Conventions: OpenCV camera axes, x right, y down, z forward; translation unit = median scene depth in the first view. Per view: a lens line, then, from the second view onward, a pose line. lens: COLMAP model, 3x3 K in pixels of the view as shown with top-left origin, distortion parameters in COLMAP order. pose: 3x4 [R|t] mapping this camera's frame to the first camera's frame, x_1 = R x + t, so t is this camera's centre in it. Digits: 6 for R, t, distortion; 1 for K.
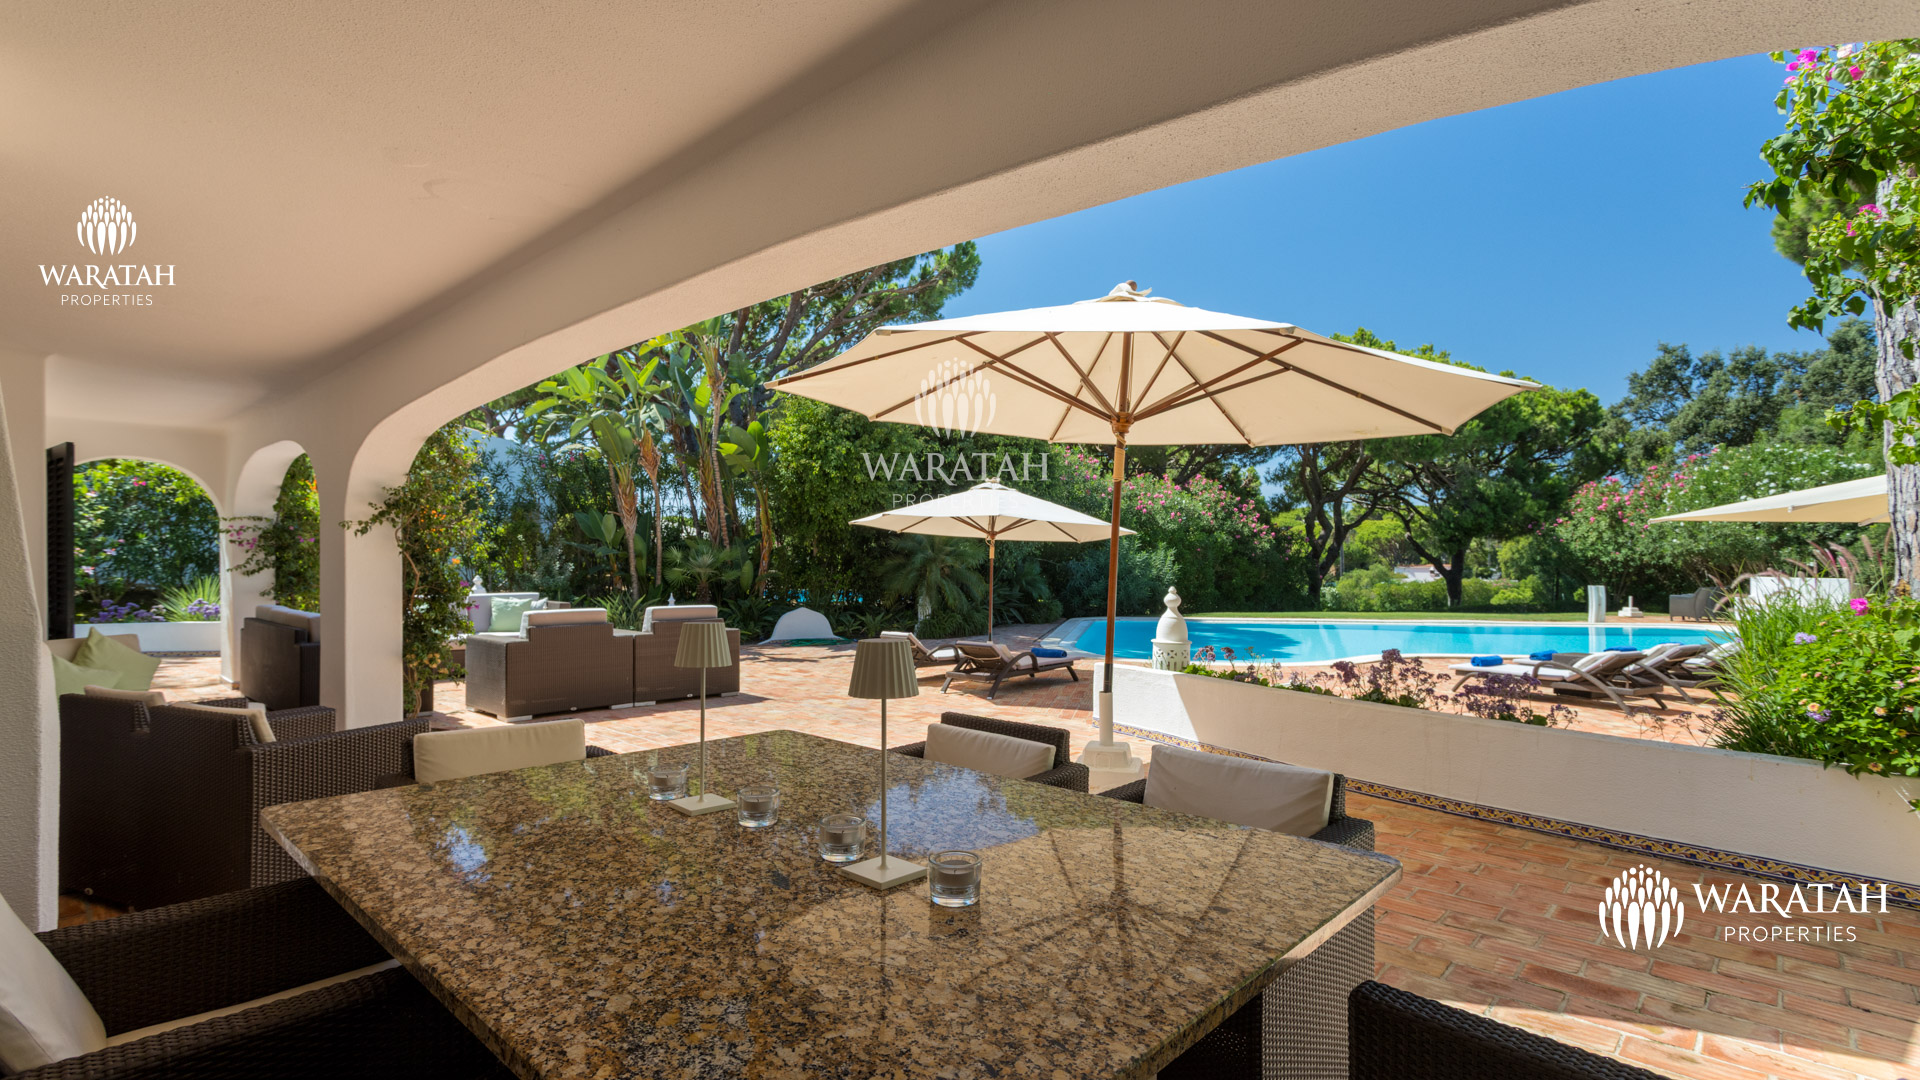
lens RADIAL K [[915.3, 0, 943.5], [0, 915.3, 552.2], [0, 0, 1]] dist [0.000814, 0.000685]
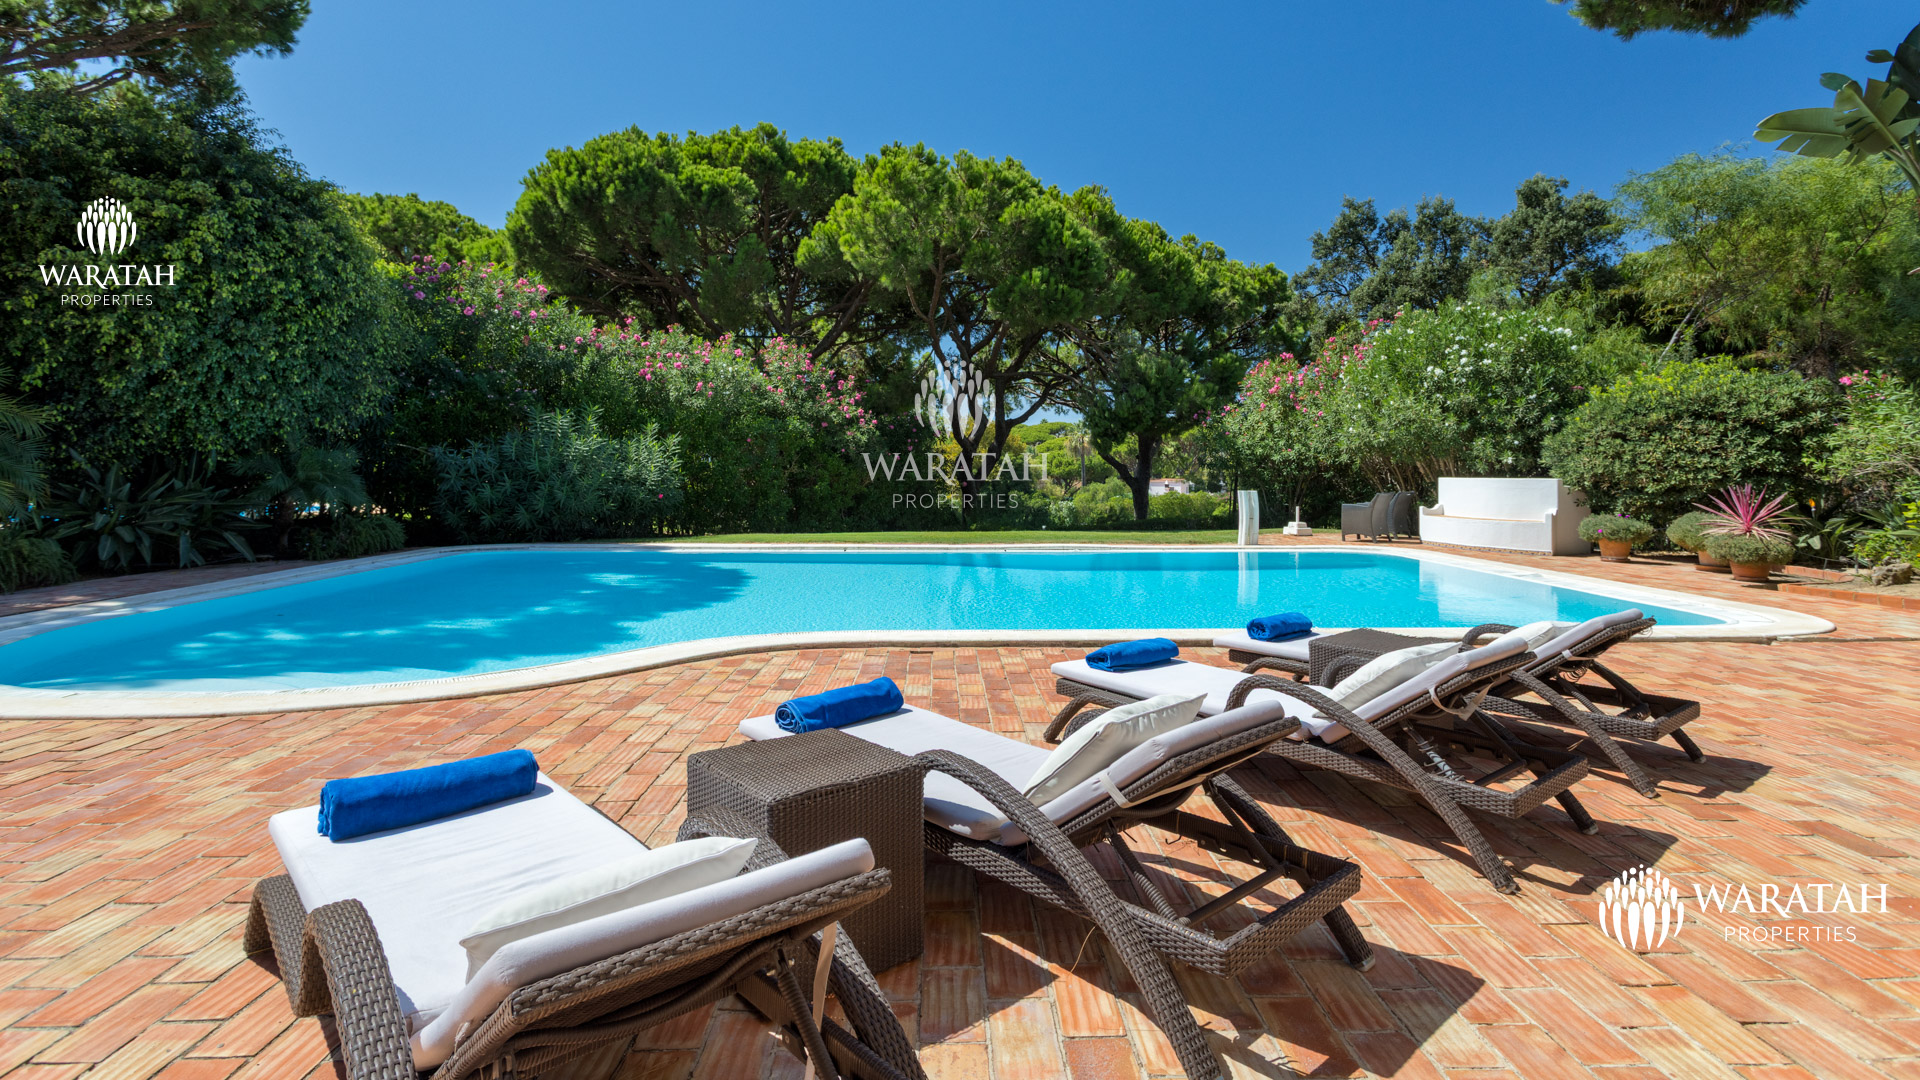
lens RADIAL K [[926.2, 0, 968.1], [0, 926.2, 467.3], [0, 0, 1]] dist [0.001806, 0.000908]
pose [[0.967094, 0.007065, 0.254322, 0.268563], [-0.006960, 0.999975, -0.001313, 0.017270], [-0.254325, -0.000500, 0.967119, 0.309095]]
